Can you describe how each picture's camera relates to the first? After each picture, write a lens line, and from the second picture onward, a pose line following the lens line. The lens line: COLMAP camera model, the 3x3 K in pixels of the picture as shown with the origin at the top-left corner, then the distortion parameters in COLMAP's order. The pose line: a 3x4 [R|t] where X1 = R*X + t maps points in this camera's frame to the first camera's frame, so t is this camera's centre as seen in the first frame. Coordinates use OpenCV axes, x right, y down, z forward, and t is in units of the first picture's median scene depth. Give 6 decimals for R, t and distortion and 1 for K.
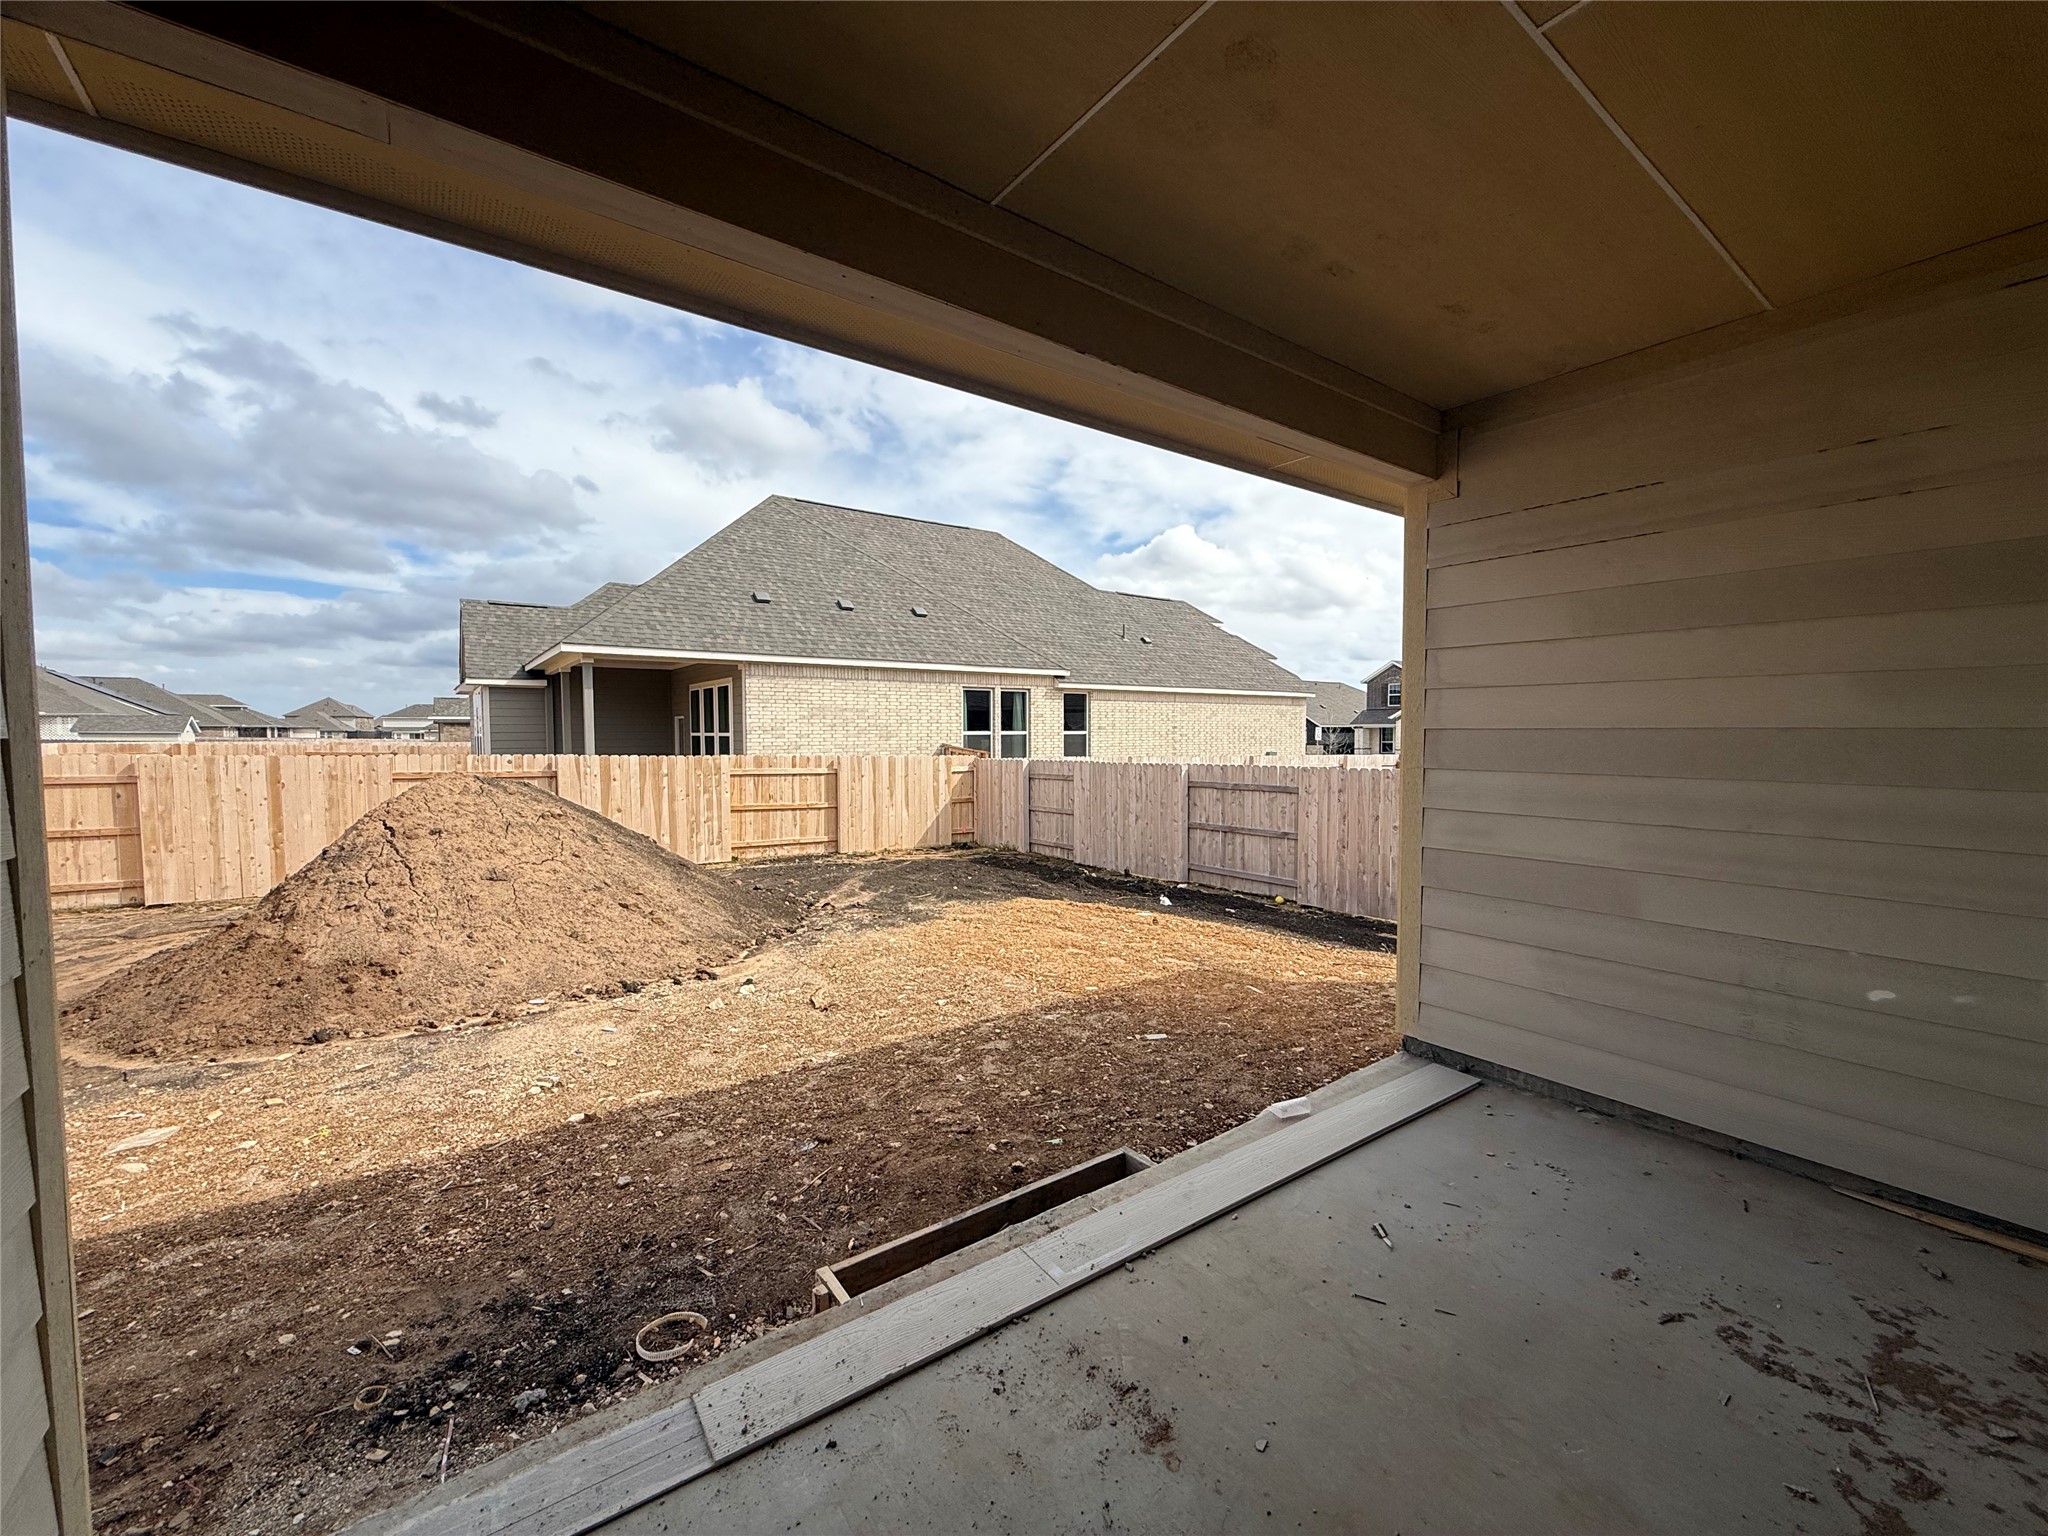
lens RADIAL K [[812.1, 0, 1016.7], [0, 812.1, 766.3], [0, 0, 1]] dist [0.000346, 0.000315]
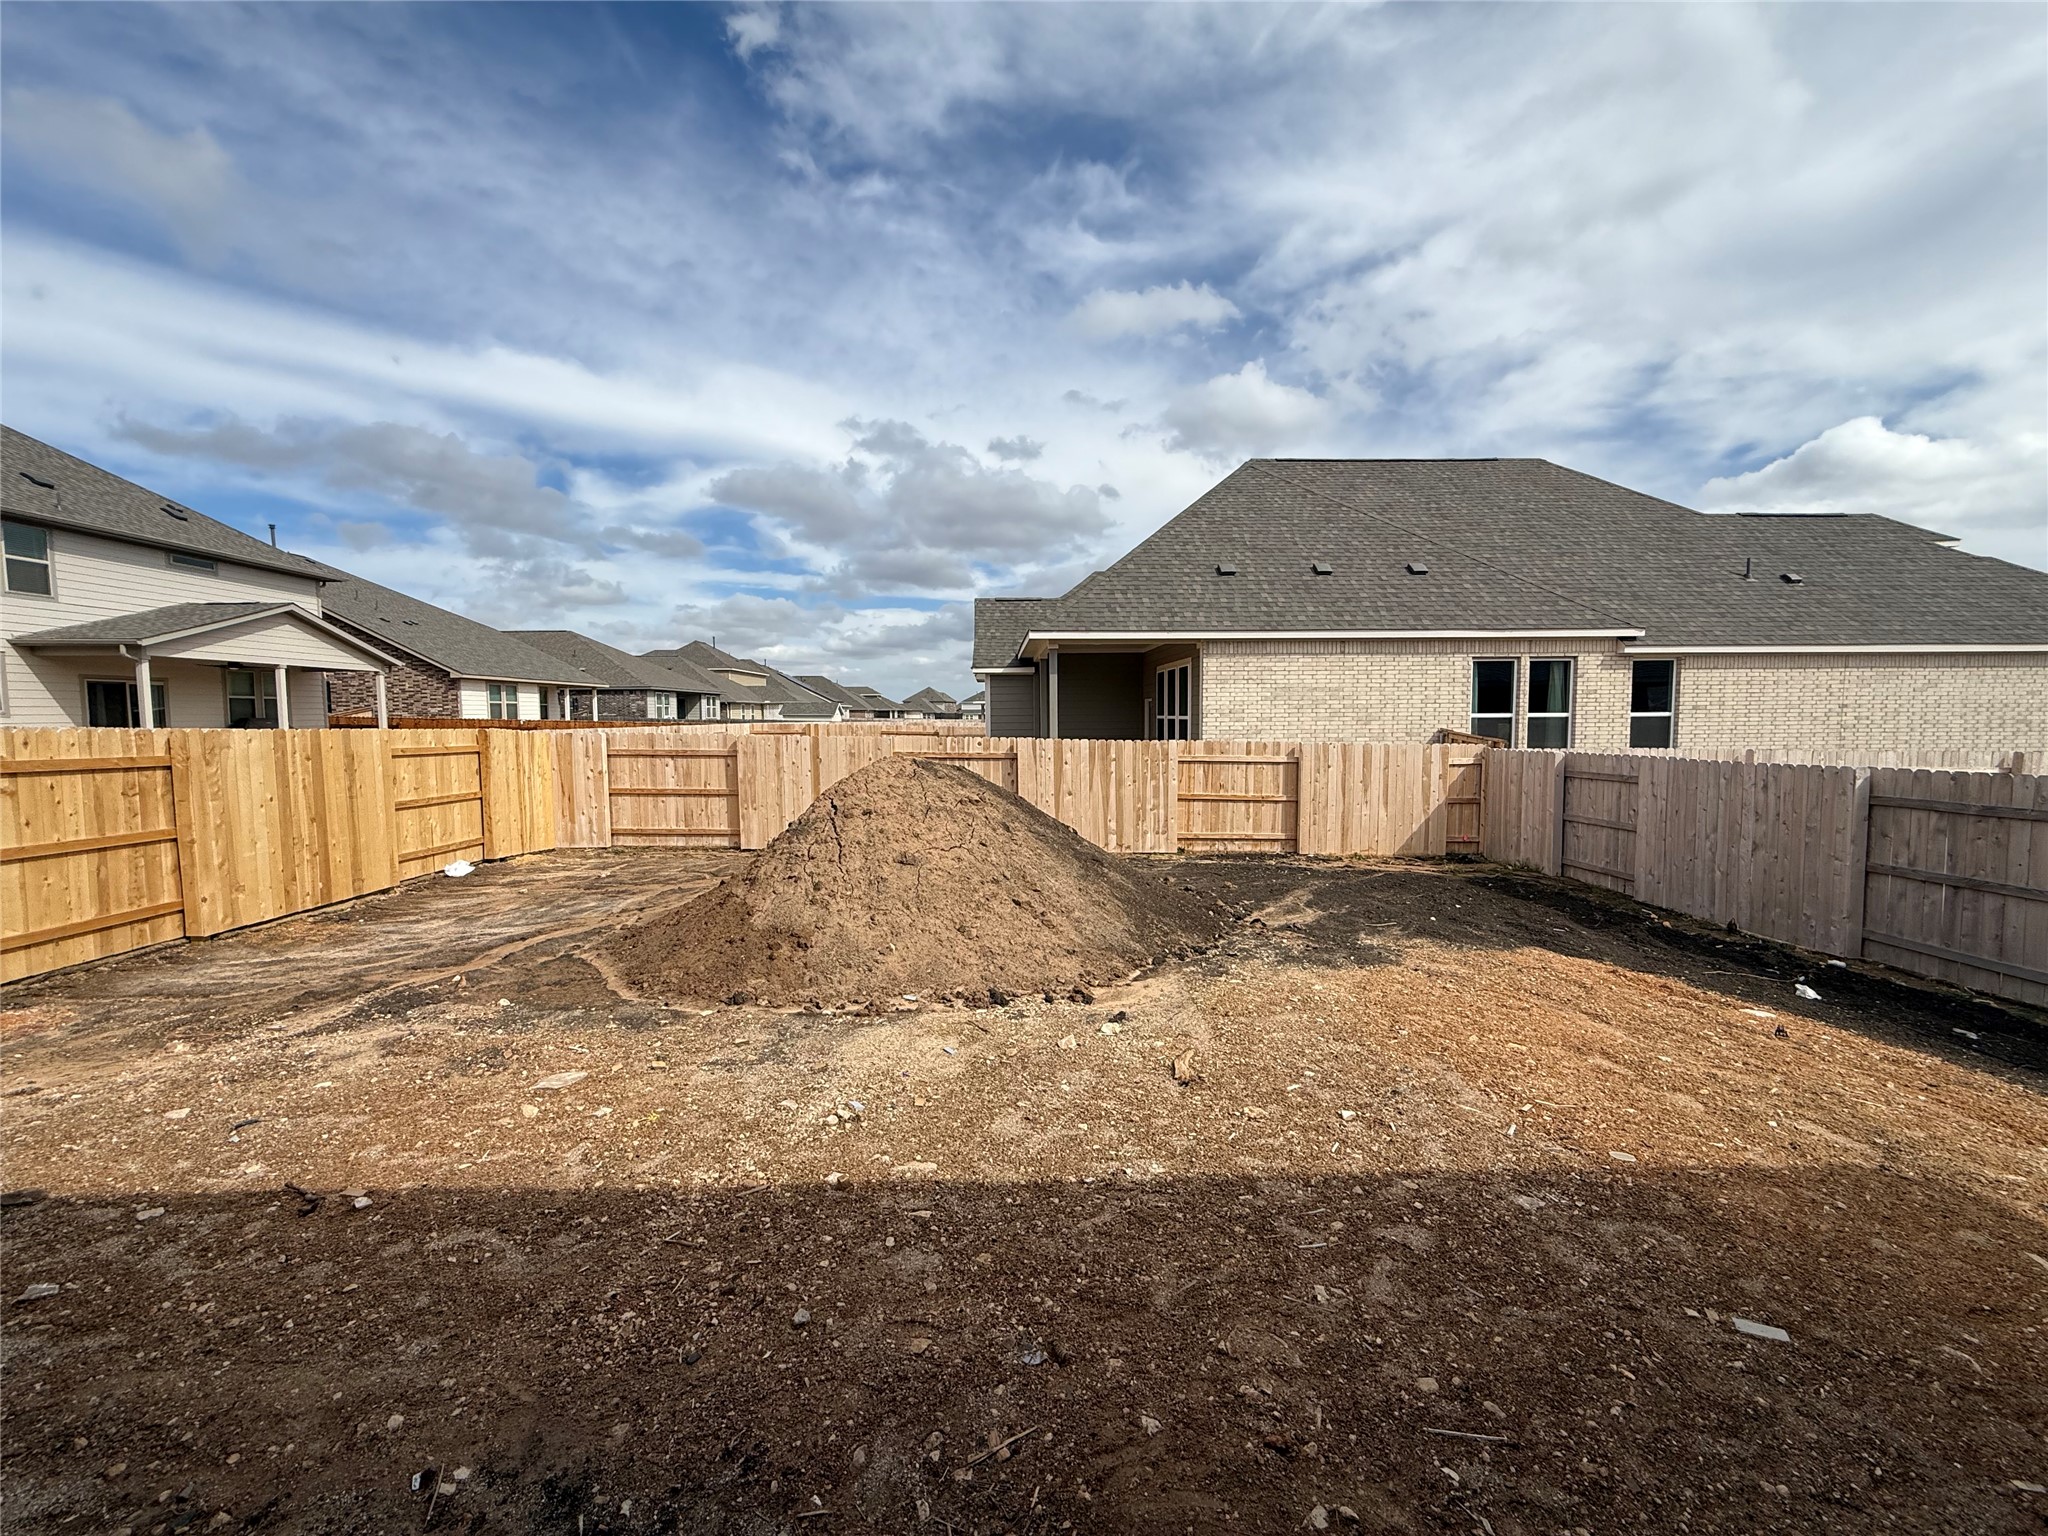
lens RADIAL K [[812.1, 0, 1016.7], [0, 812.1, 766.3], [0, 0, 1]] dist [0.000346, 0.000315]
pose [[0.825162, 0.033780, -0.563886, 0.022633], [-0.020390, 0.999341, 0.030029, -0.007842], [0.564529, -0.013281, 0.825307, 0.116806]]
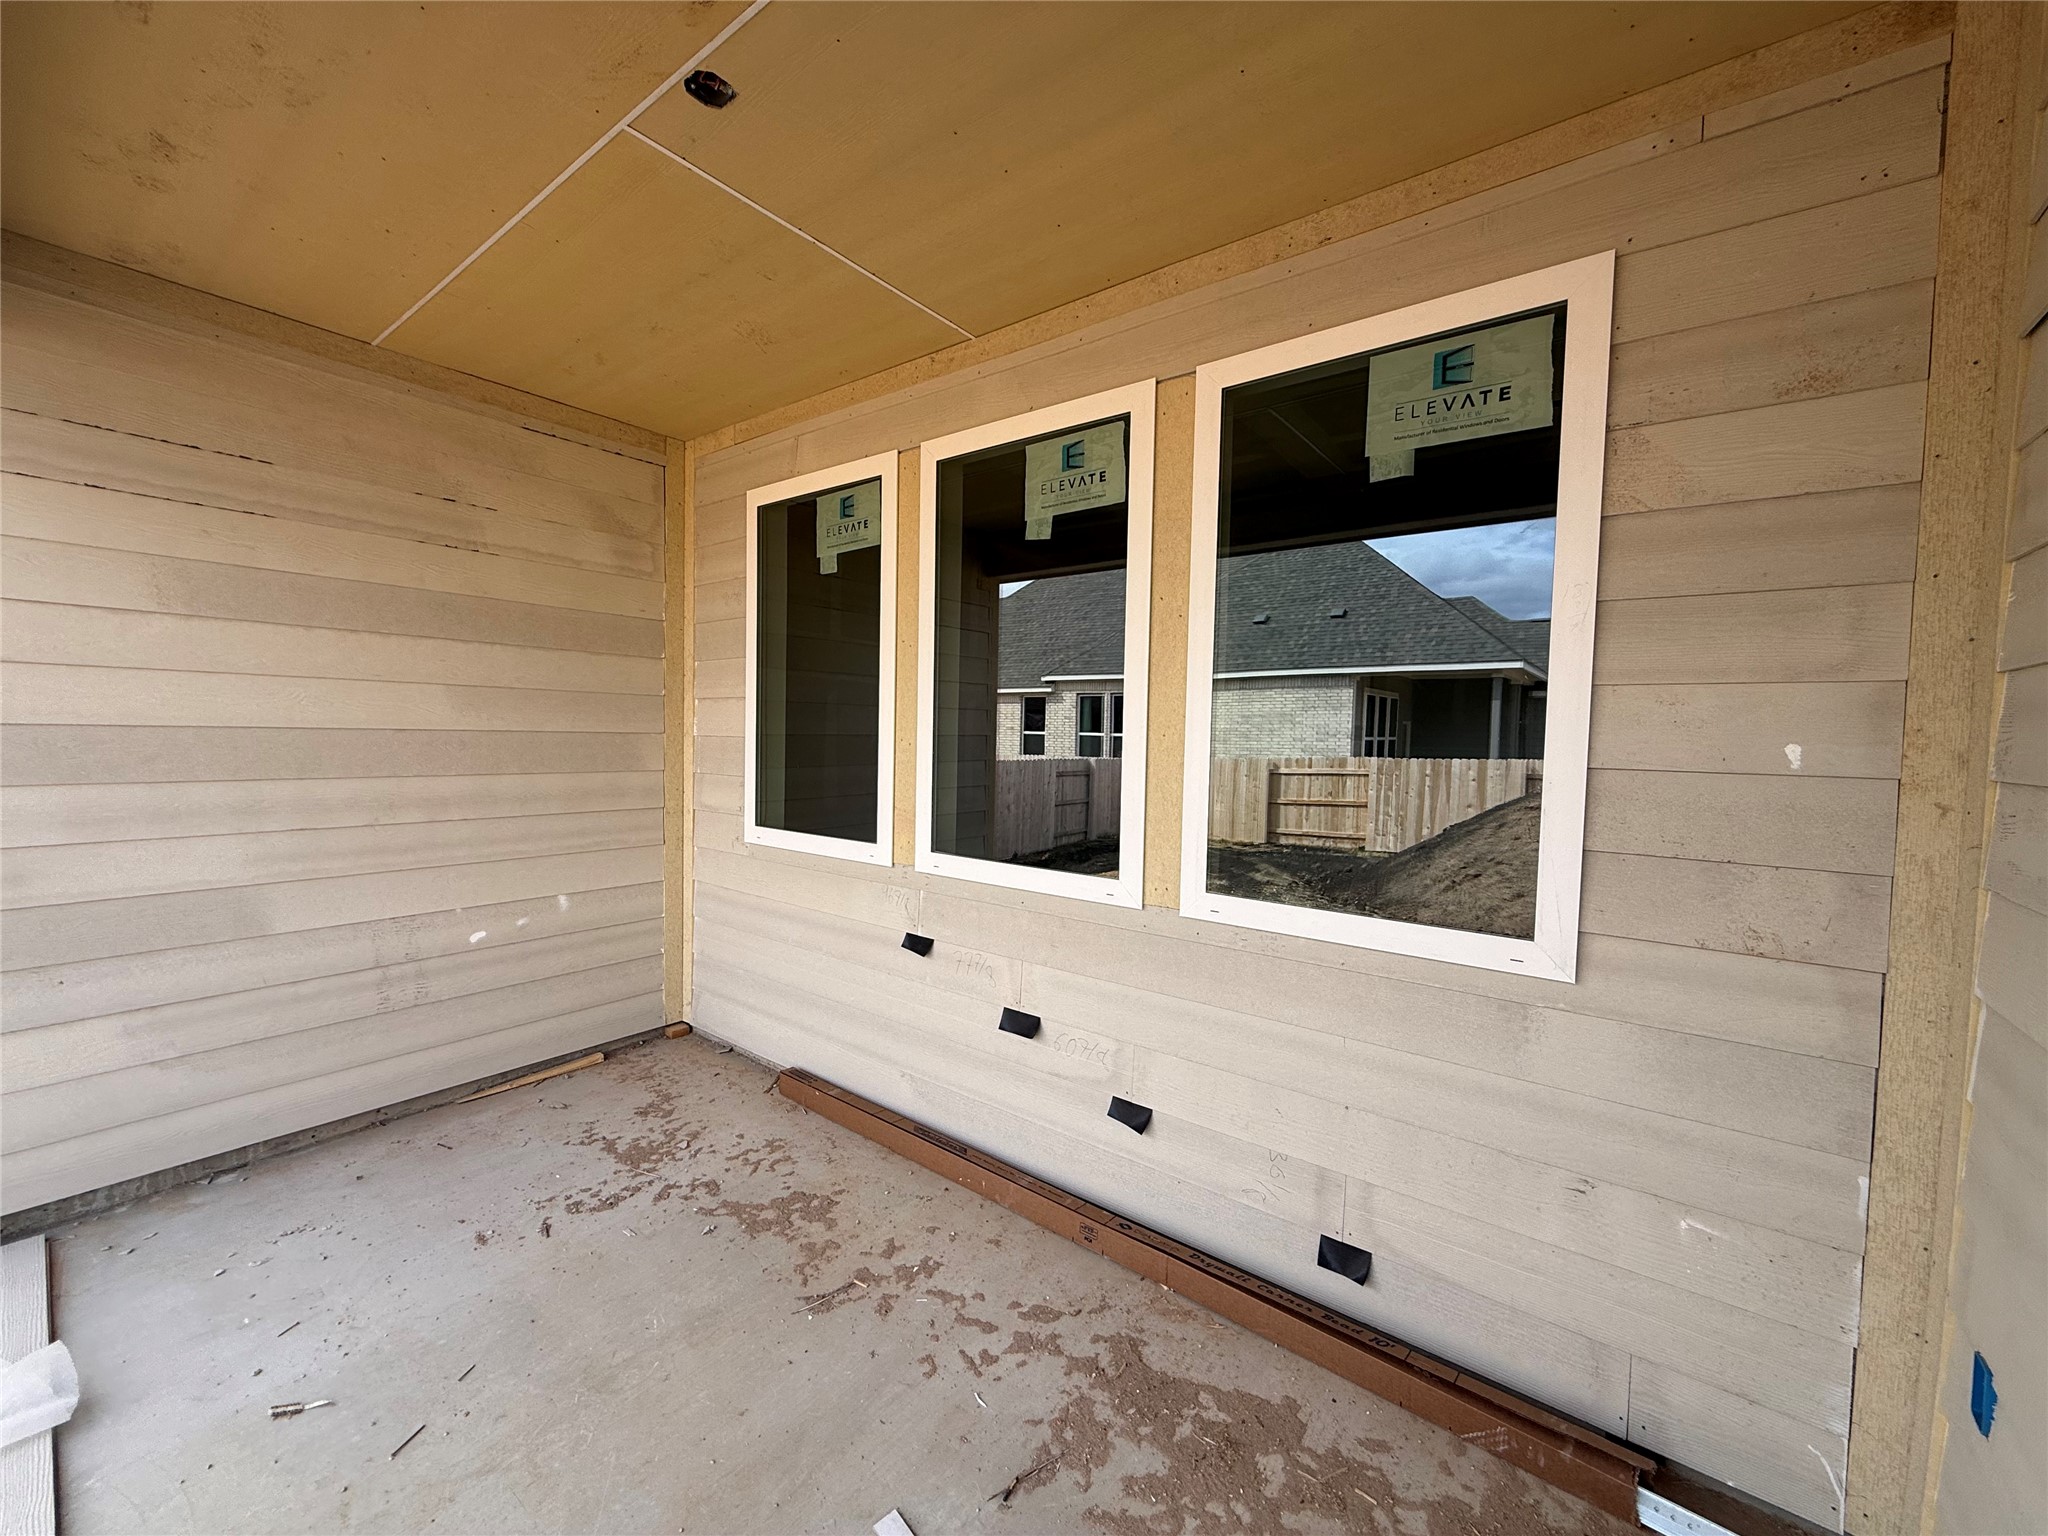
lens RADIAL K [[819.4, 0, 984.8], [0, 819.4, 770.1], [0, 0, 1]] dist [0.000045, 0.000056]
pose [[-0.260420, -0.037256, 0.964776, -1.452472], [0.031545, 0.998393, 0.047069, -0.068816], [-0.964980, 0.042692, -0.258826, 1.988089]]
